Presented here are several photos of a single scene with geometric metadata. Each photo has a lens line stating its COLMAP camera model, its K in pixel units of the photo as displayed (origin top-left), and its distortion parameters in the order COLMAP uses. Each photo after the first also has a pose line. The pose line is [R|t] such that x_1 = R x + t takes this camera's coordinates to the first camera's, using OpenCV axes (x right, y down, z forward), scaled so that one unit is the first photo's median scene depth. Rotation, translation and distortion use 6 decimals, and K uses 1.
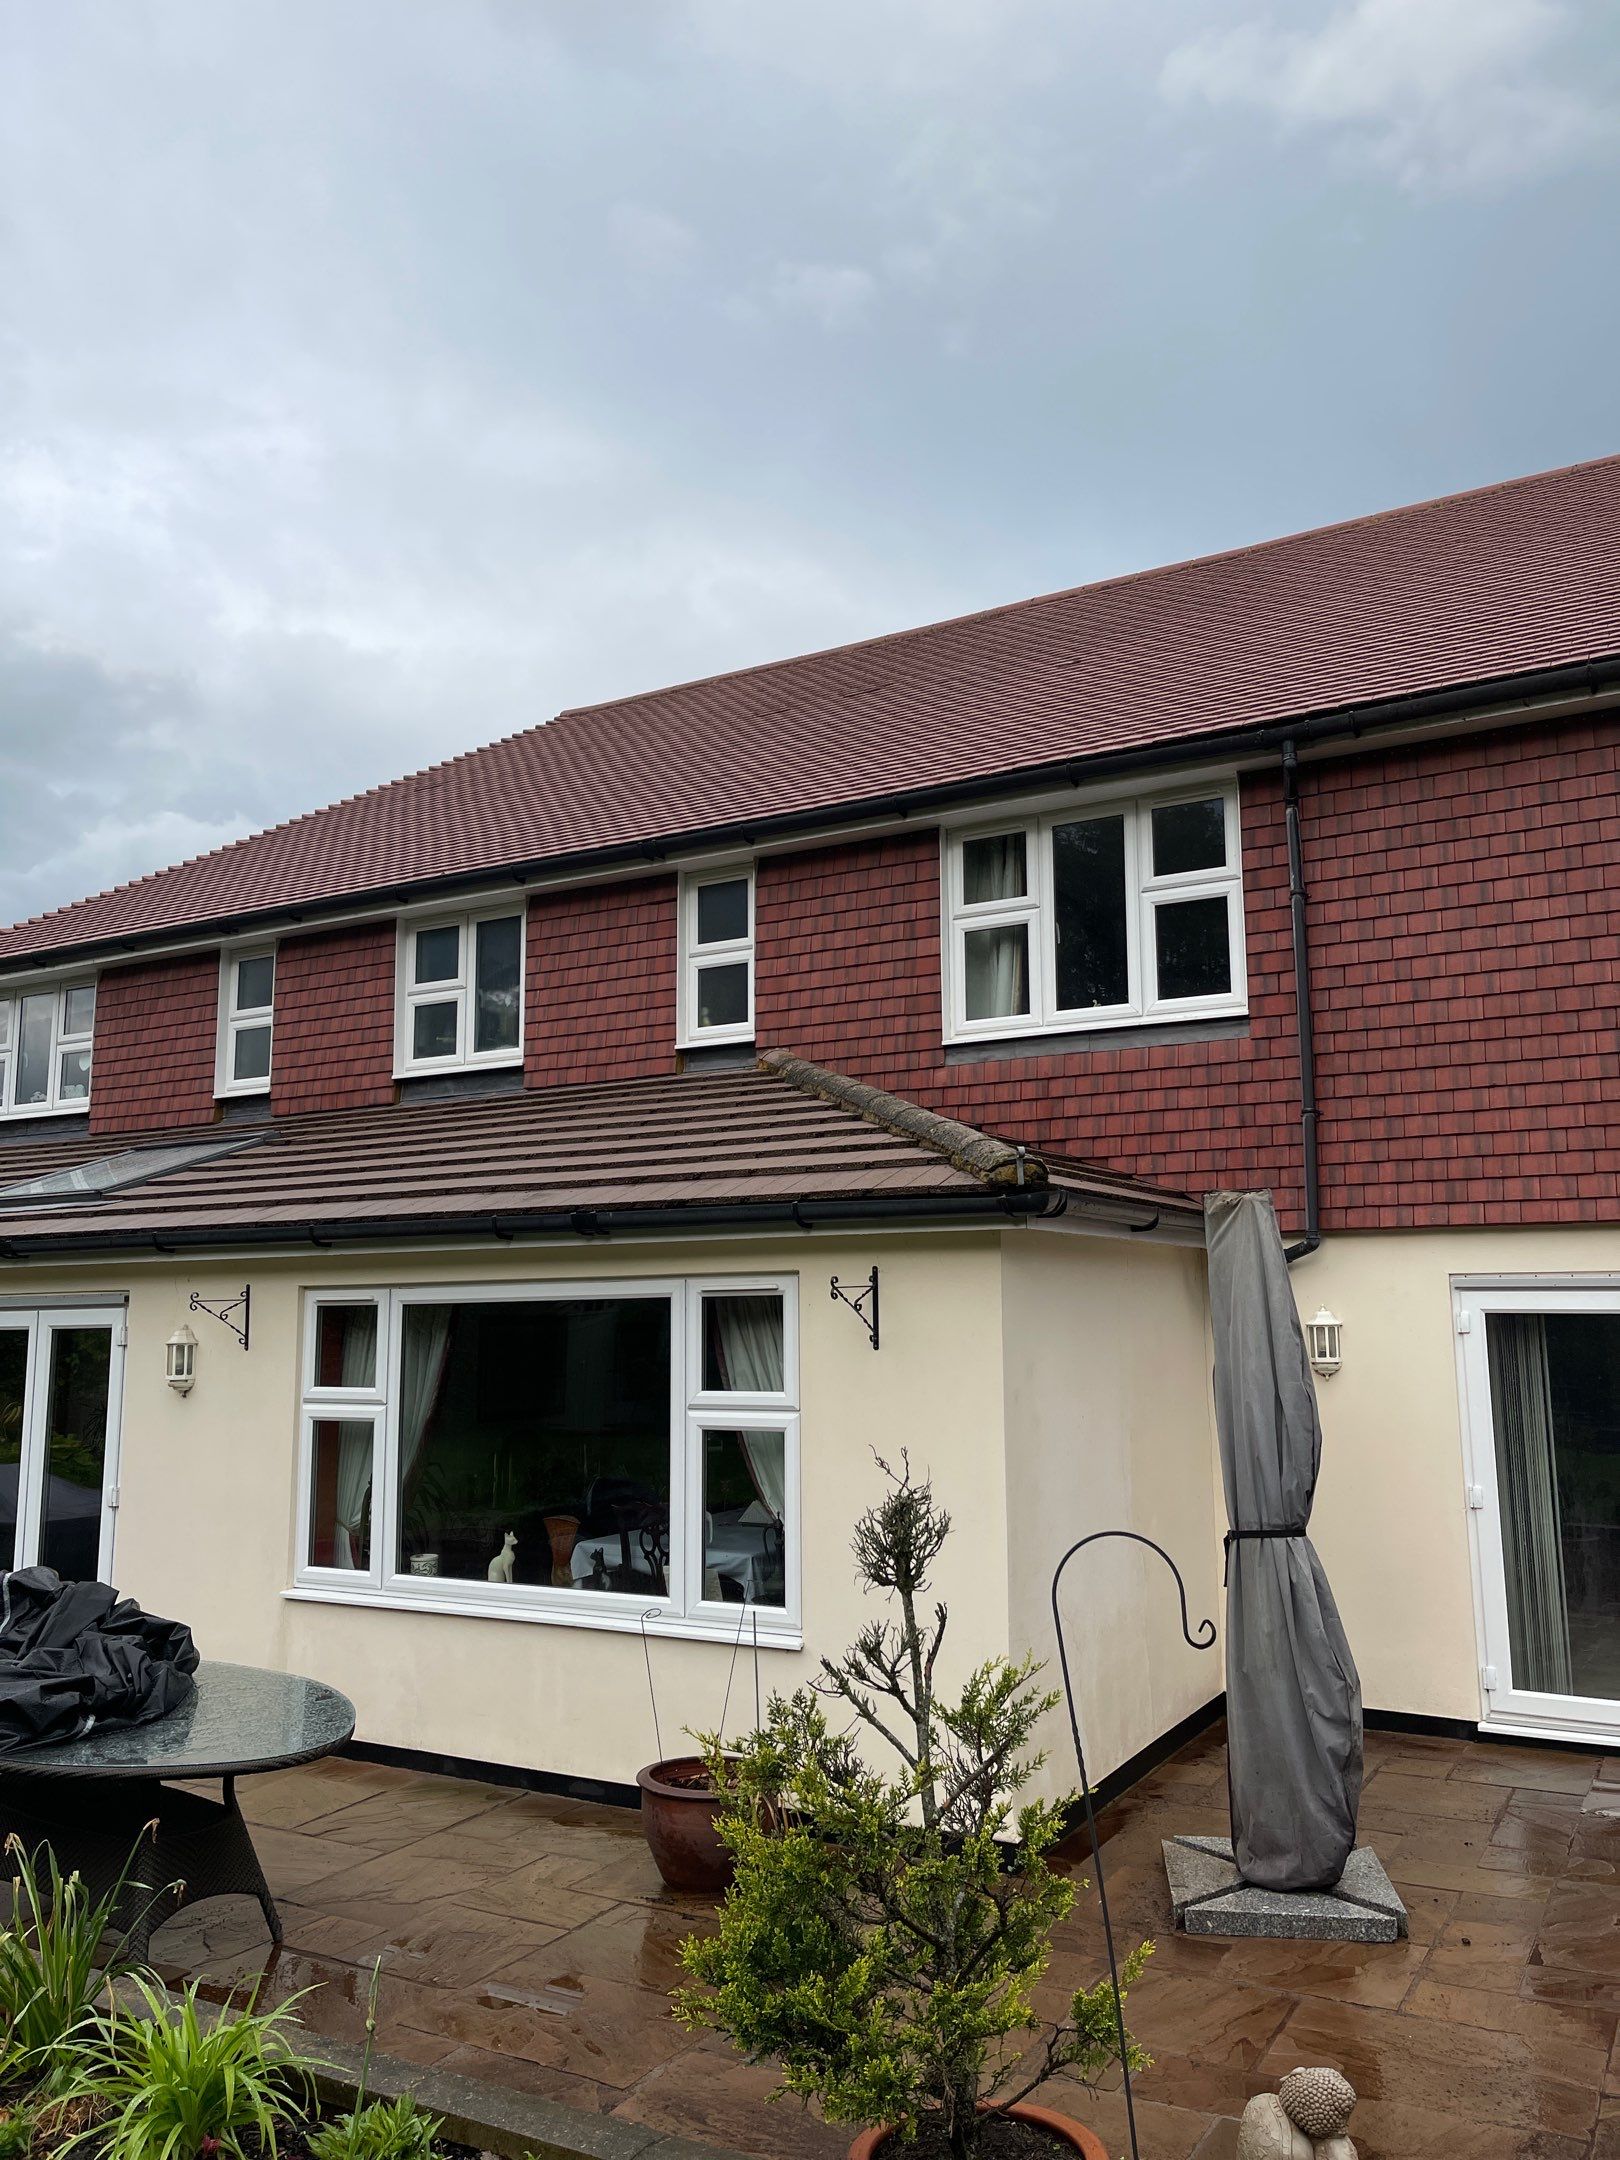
lens RADIAL K [[1617.1, 0, 818.2], [0, 1617.1, 1077.6], [0, 0, 1]] dist [0.092431, -0.150575]
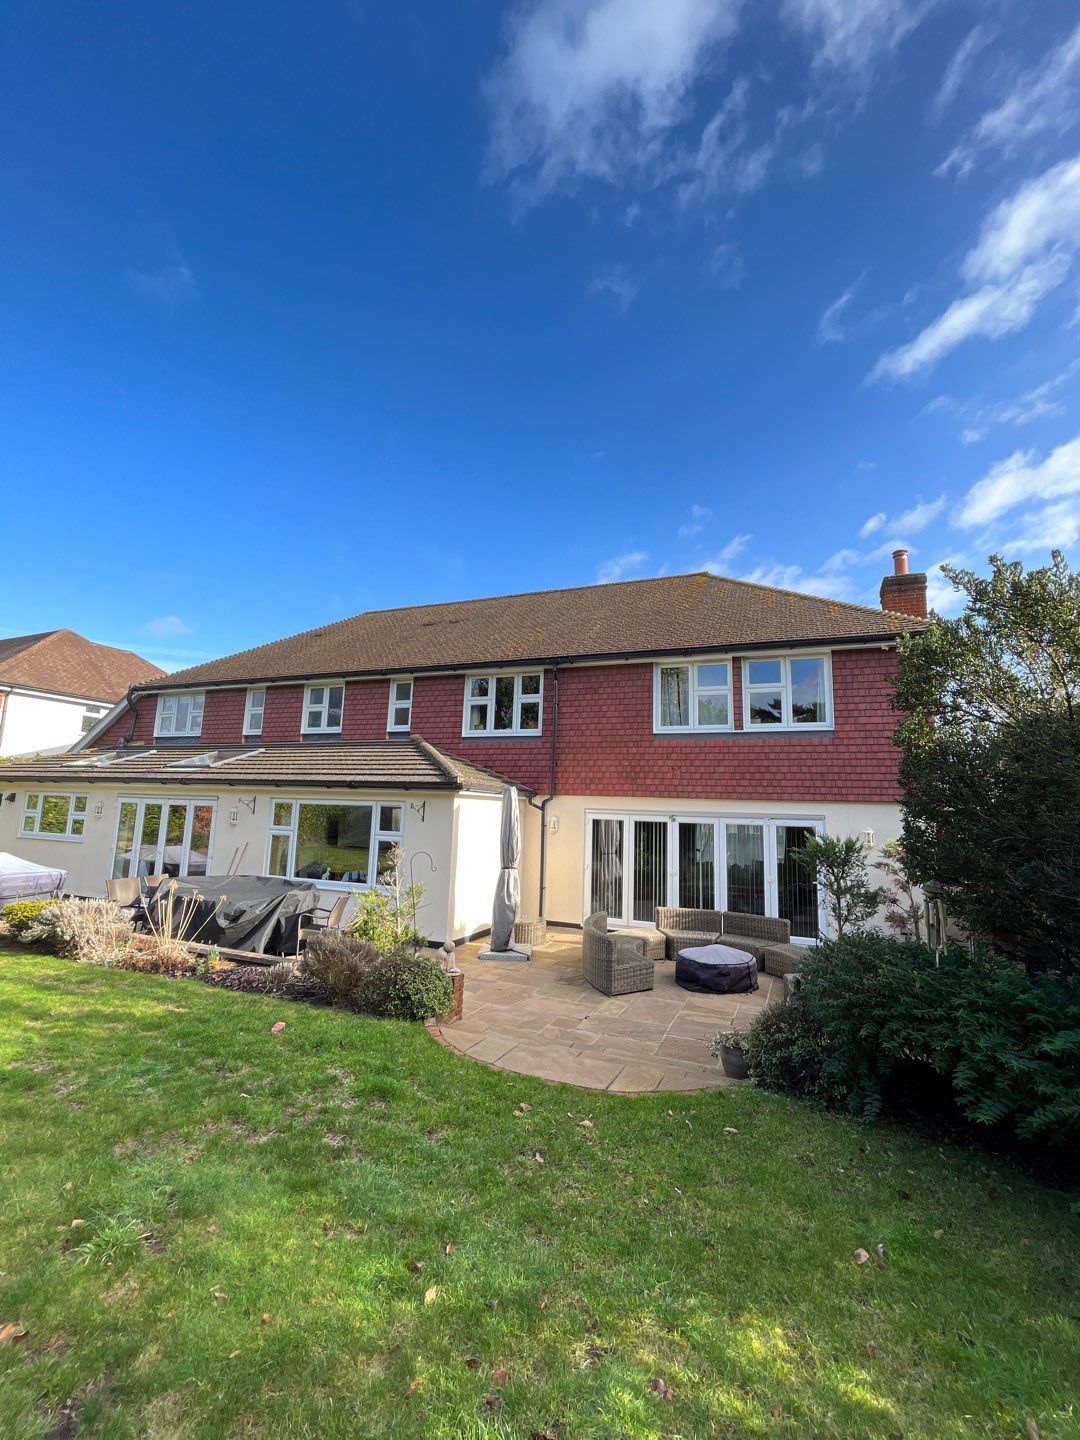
lens RADIAL K [[621.8, 0, 540.0], [0, 621.8, 720.0], [0, 0, 1]] dist [-0.000859, 0.000156]
pose [[0.991914, 0.059544, 0.112079, 0.091668], [-0.059512, 0.998221, -0.003632, -0.062098], [-0.112096, -0.003068, 0.993693, -0.362272]]
